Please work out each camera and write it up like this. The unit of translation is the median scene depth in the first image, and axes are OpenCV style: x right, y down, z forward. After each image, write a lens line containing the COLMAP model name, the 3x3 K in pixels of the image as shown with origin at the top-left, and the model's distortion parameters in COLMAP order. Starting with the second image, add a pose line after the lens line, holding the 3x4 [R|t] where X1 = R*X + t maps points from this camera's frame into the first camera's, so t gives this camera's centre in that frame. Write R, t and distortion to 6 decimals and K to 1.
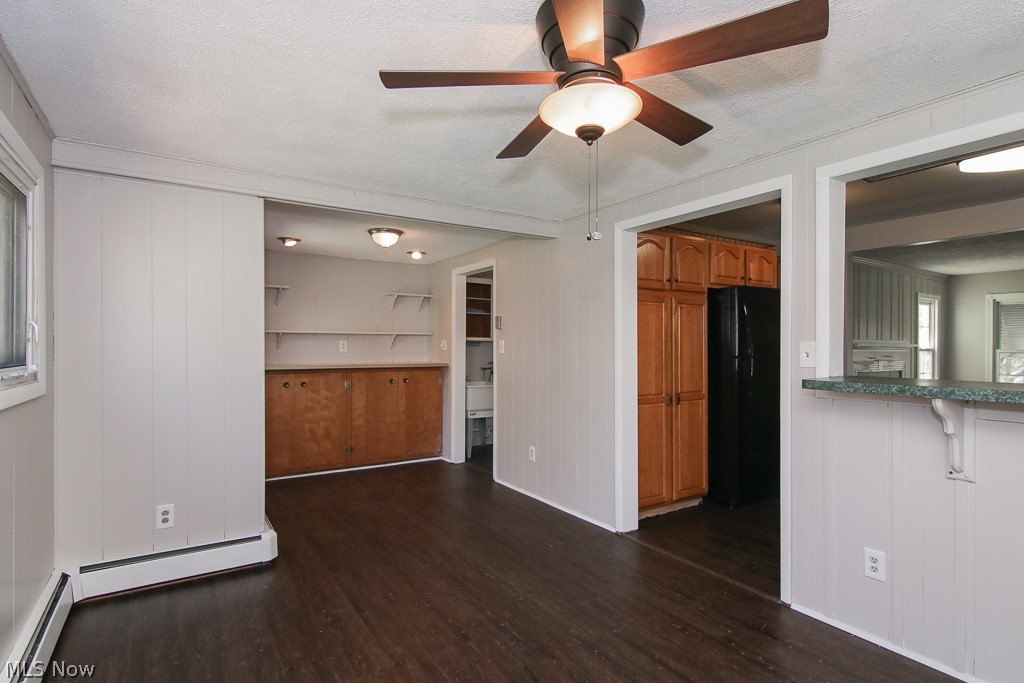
lens RADIAL K [[525.9, 0, 510.3], [0, 525.9, 345.9], [0, 0, 1]] dist [0.010029, -0.006617]
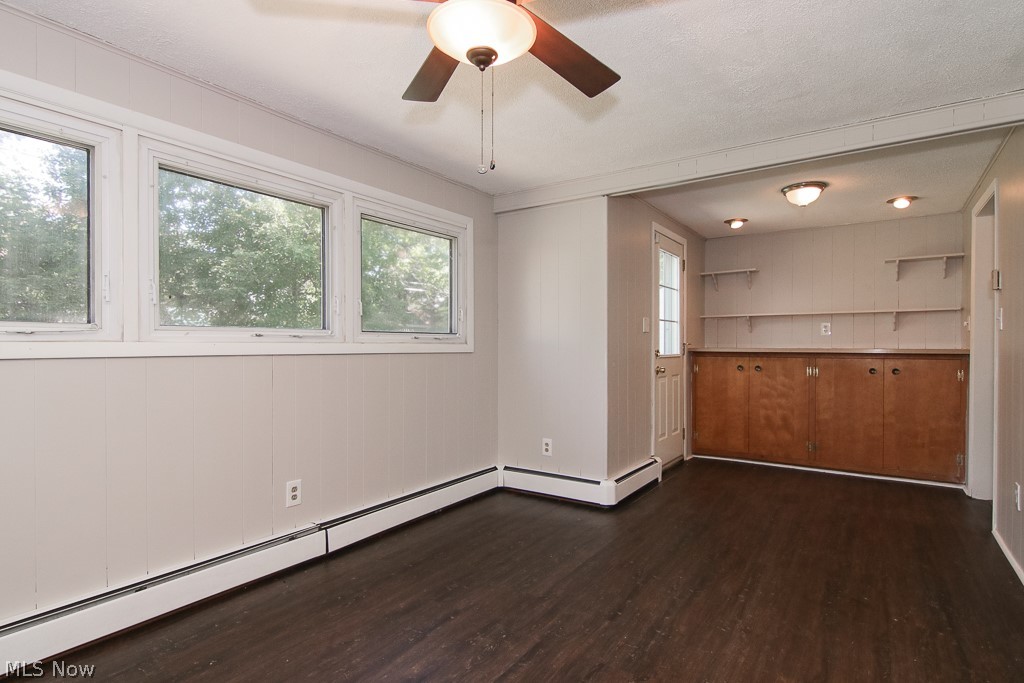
lens RADIAL K [[525.9, 0, 510.0], [0, 525.9, 345.4], [0, 0, 1]] dist [0.010029, -0.006617]
pose [[0.385002, 0.000475, -0.922916, 0.316339], [-0.000984, 1.000000, 0.000104, 0.031606], [0.922915, 0.000868, 0.385002, 0.210539]]
